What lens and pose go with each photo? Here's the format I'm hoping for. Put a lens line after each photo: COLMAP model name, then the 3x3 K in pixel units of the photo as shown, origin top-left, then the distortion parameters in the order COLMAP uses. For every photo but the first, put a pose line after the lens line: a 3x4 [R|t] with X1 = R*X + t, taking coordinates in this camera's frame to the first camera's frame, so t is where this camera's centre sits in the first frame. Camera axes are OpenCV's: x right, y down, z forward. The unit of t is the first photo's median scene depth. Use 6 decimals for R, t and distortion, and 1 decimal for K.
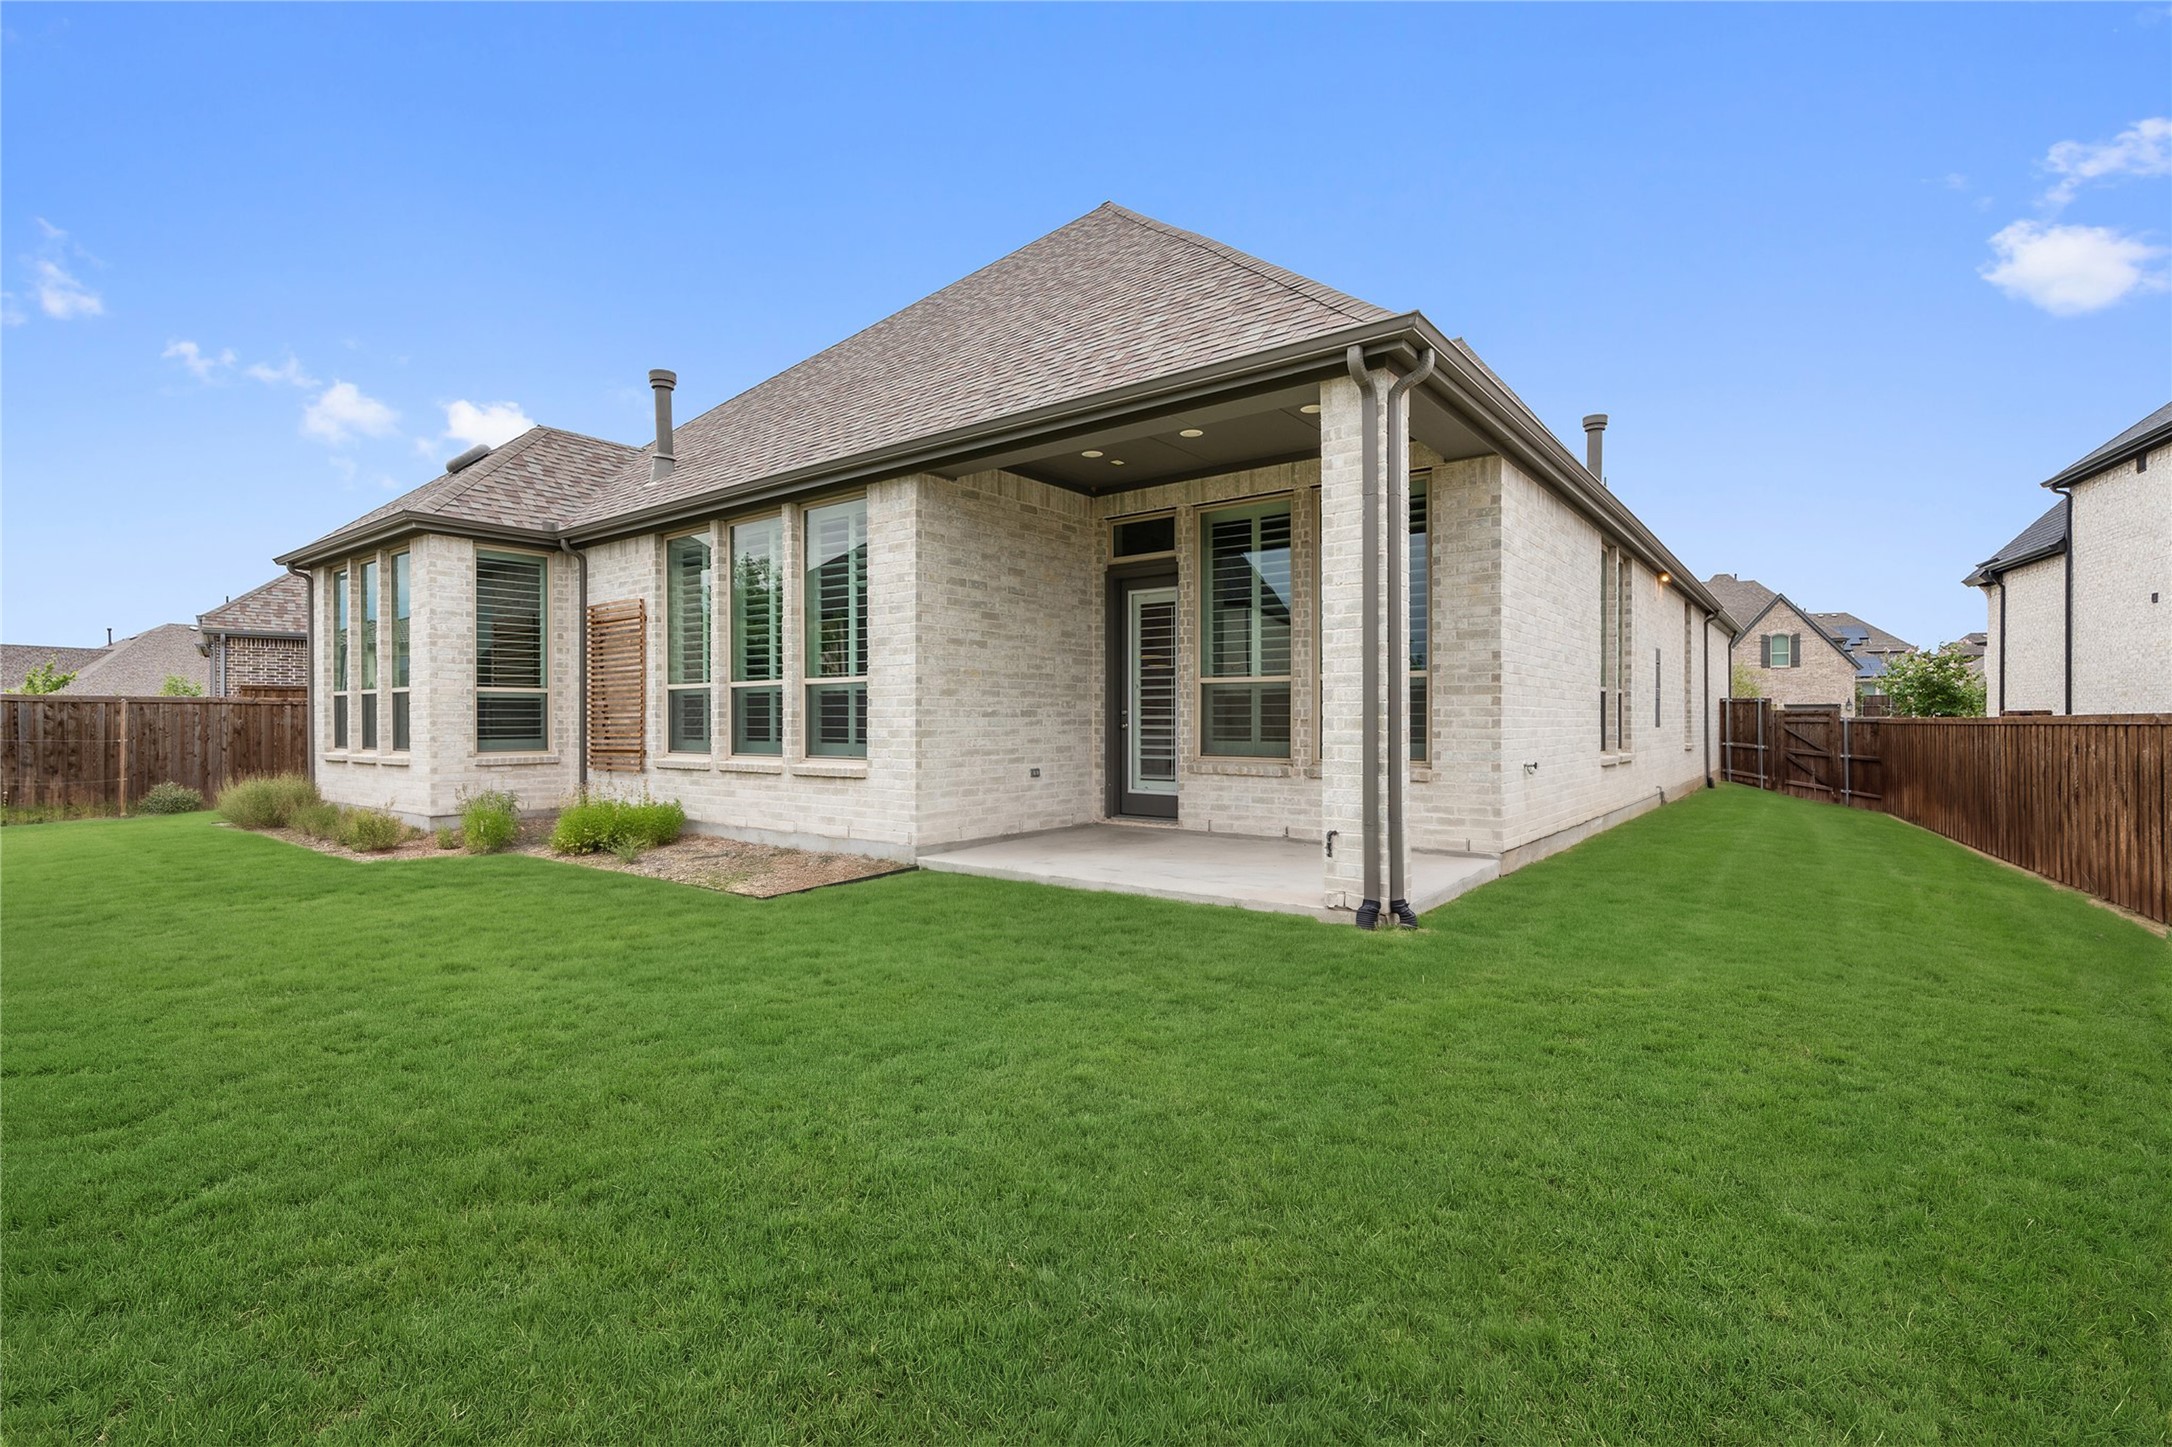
lens RADIAL K [[989.5, 0, 1080.7], [0, 989.5, 720.1], [0, 0, 1]] dist [0.000211, 0.000317]
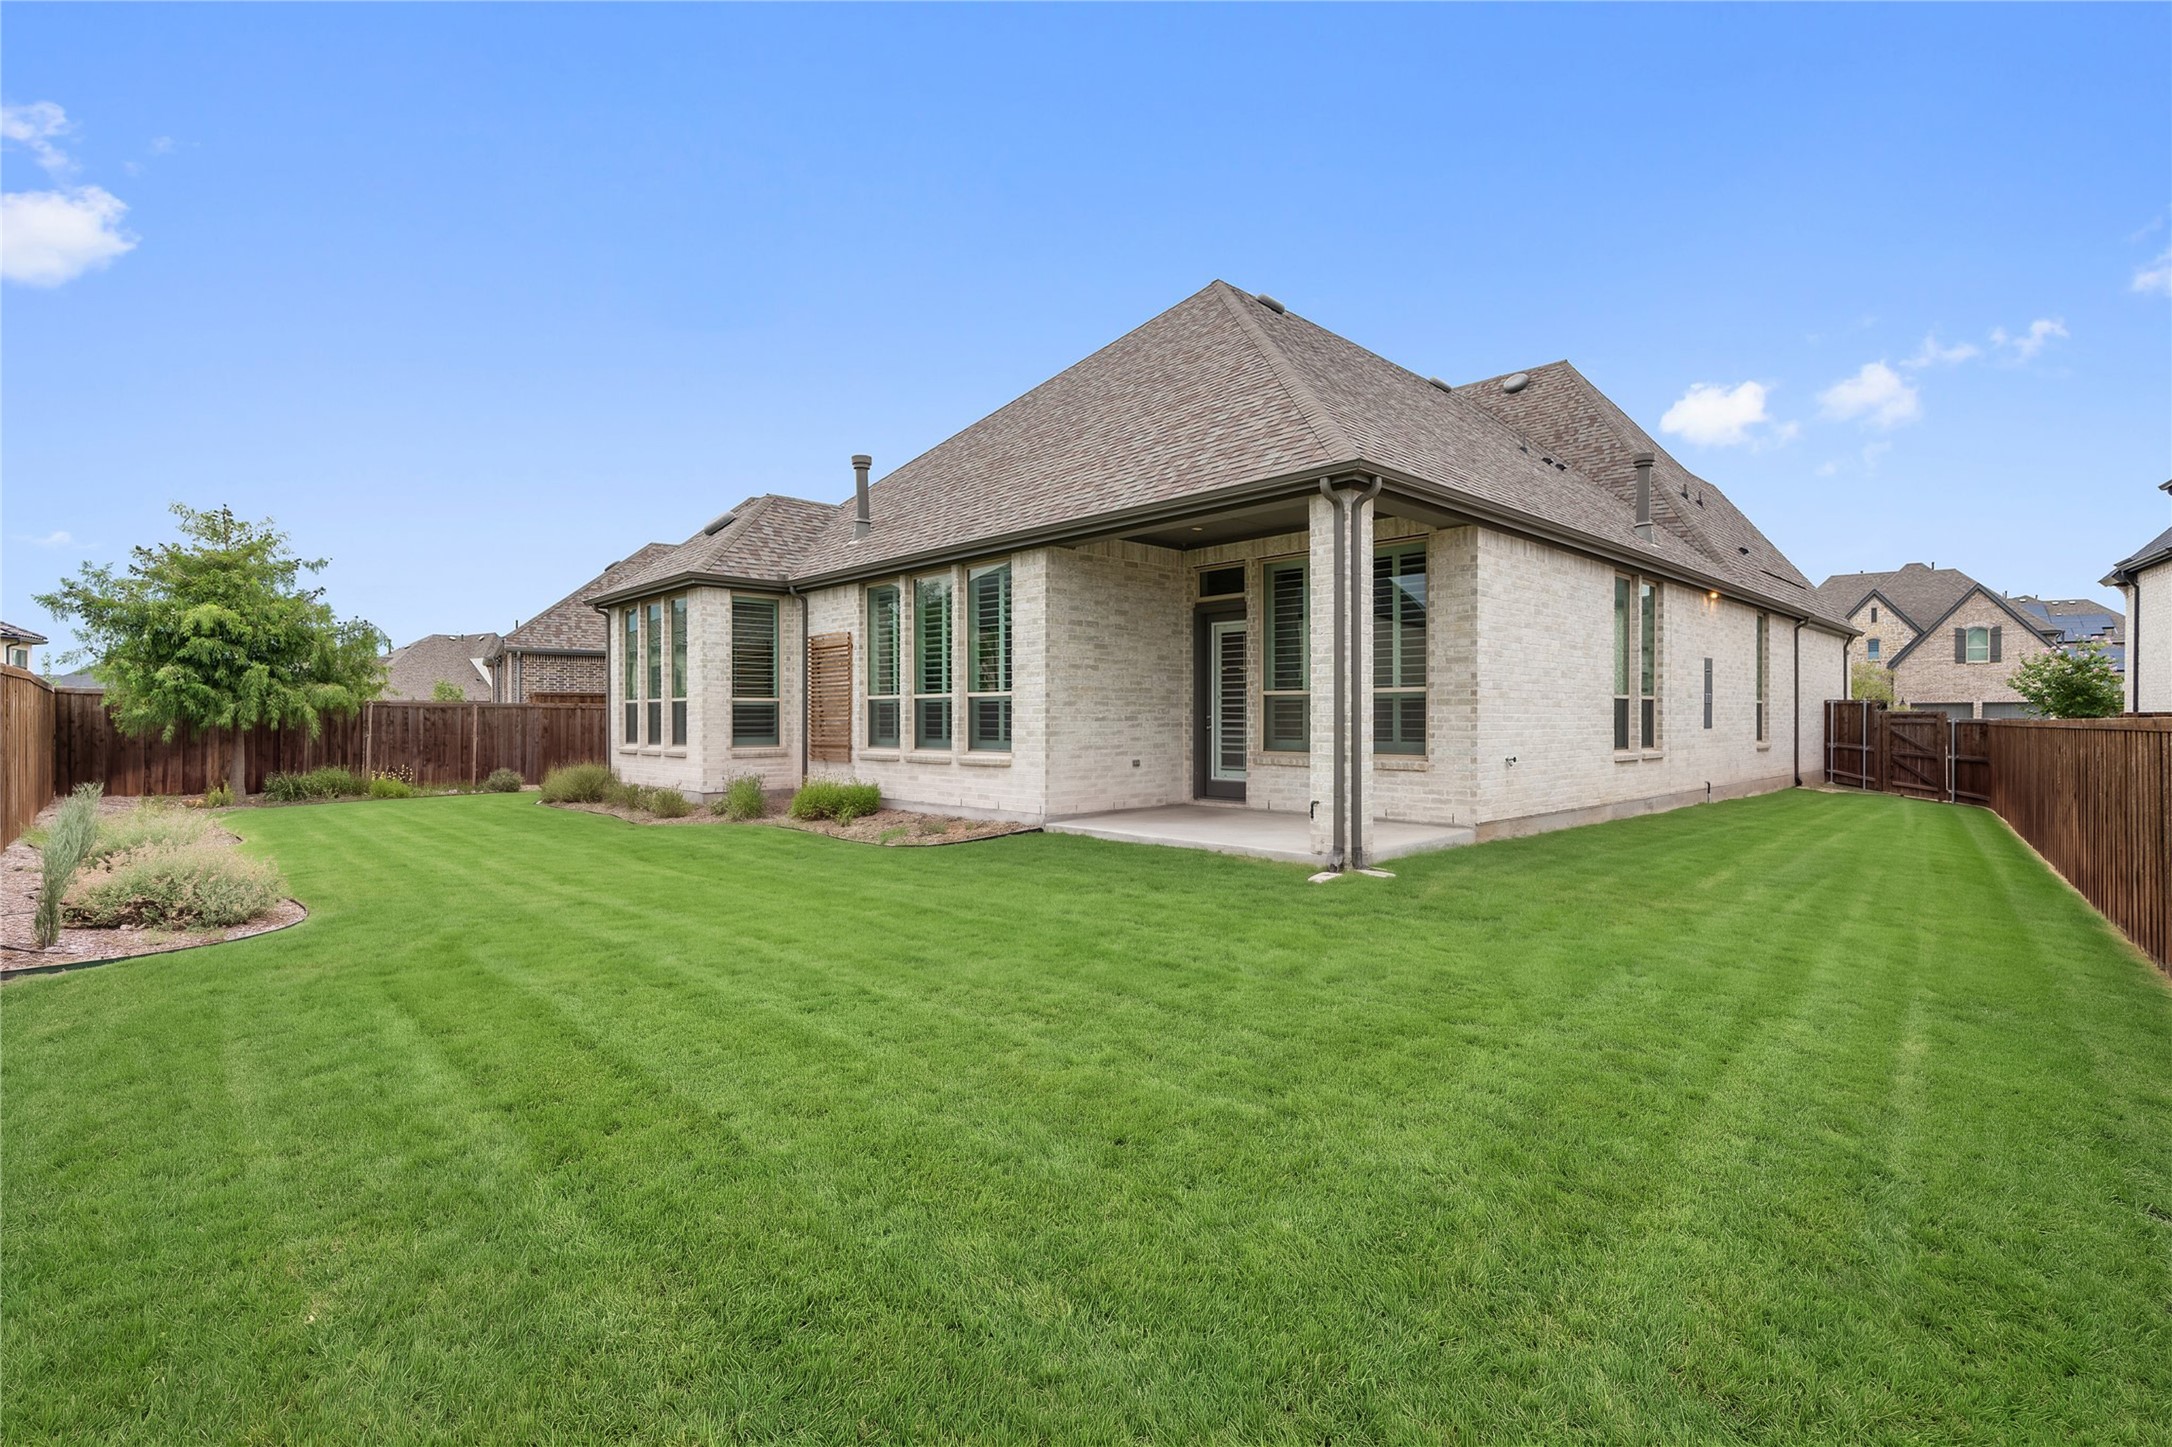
lens RADIAL K [[994.8, 0, 1064.9], [0, 994.8, 704.9], [0, 0, 1]] dist [-0.002676, 0.000884]
pose [[0.985477, -0.002362, -0.169794, 0.081004], [0.000143, 0.999914, -0.013083, -0.007040], [0.169810, 0.012869, 0.985393, -0.308955]]
